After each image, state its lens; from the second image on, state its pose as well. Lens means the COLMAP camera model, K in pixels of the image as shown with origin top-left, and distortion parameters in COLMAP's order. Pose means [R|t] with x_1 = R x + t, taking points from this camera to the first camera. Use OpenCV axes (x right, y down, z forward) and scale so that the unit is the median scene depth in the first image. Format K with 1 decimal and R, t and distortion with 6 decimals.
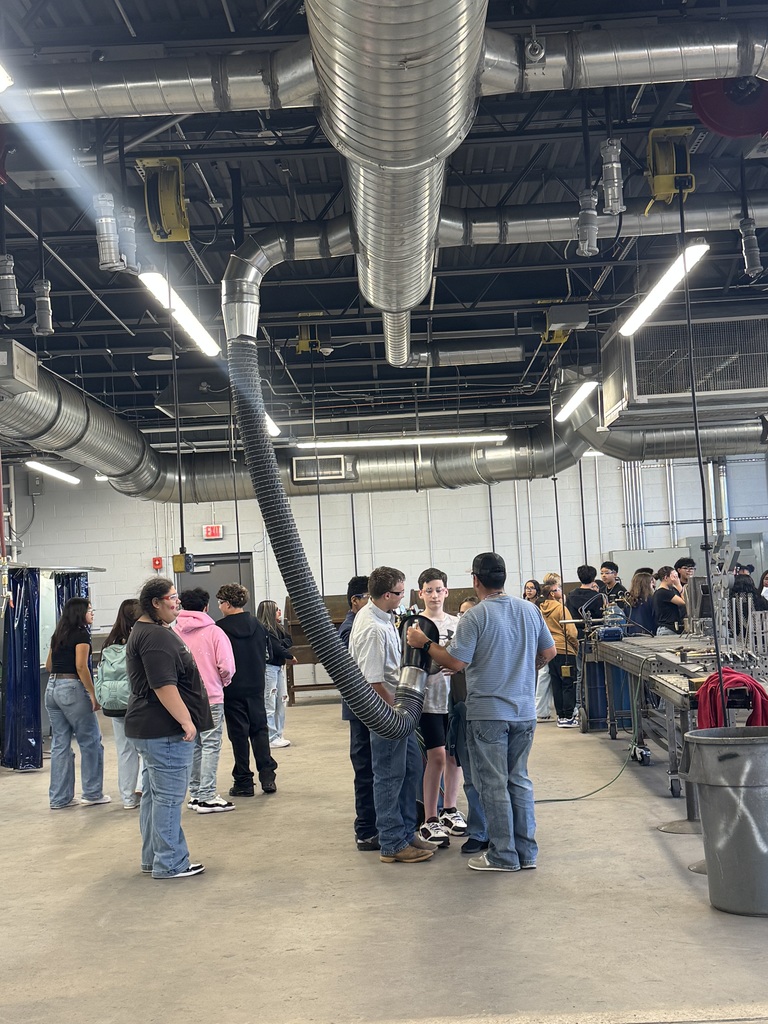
lens RADIAL K [[1406.9, 0, 384.0], [0, 1406.9, 512.0], [0, 0, 1]] dist [0.180010, -0.042037]
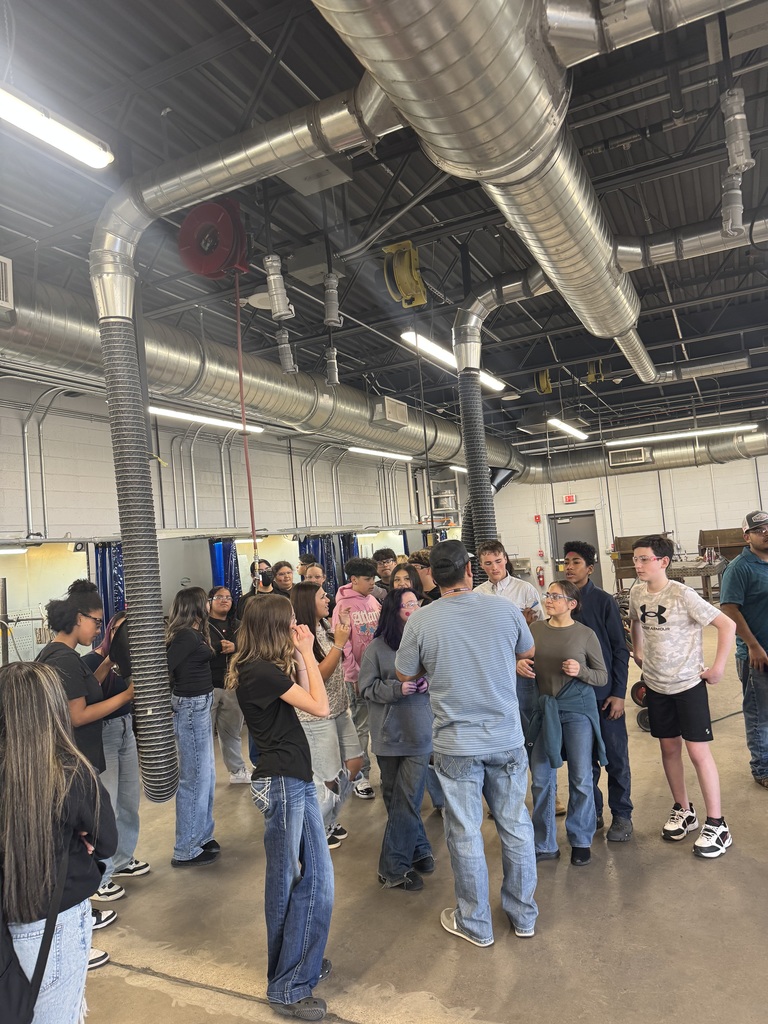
lens RADIAL K [[717.8, 0, 368.0], [0, 717.8, 521.8], [0, 0, 1]] dist [0.038813, -0.034383]
pose [[0.900016, -0.037298, -0.434258, 0.061365], [0.058238, 0.997689, 0.035011, -0.005333], [0.431949, -0.056801, 0.900108, 0.200859]]
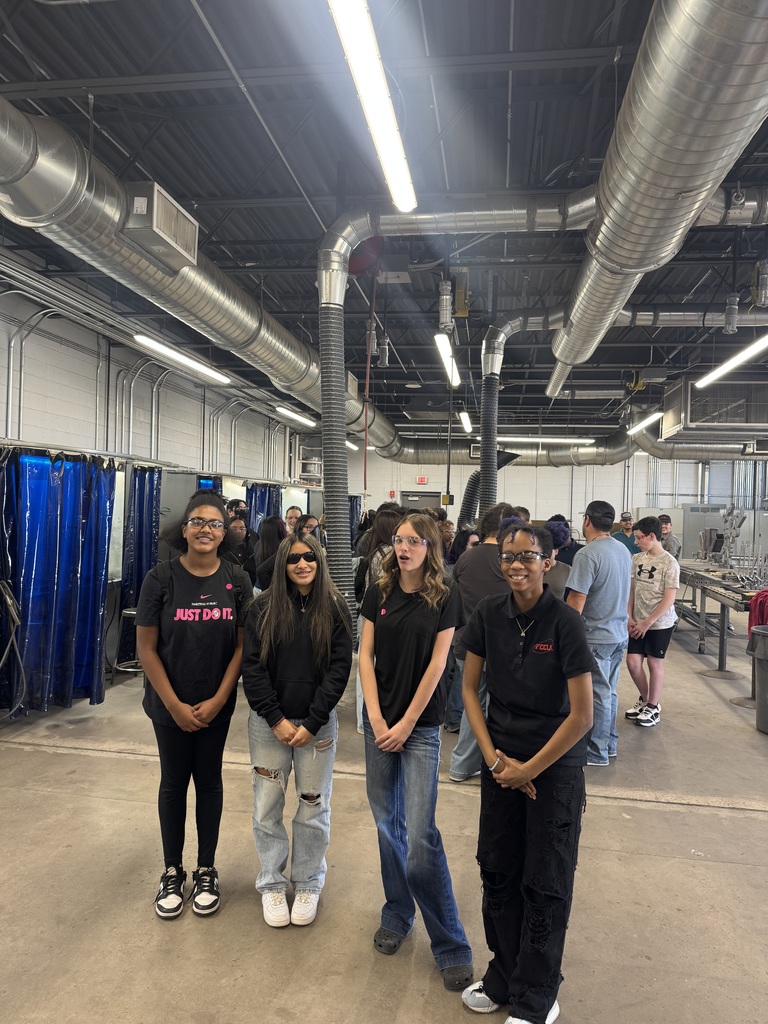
lens RADIAL K [[710.0, 0, 384.0], [0, 710.0, 512.0], [0, 0, 1]] dist [0.118051, -0.199256]
pose [[0.986151, 0.086083, -0.141757, -0.054406], [-0.077770, 0.994967, 0.063179, 0.000480], [0.146482, -0.051279, 0.987883, 0.058657]]
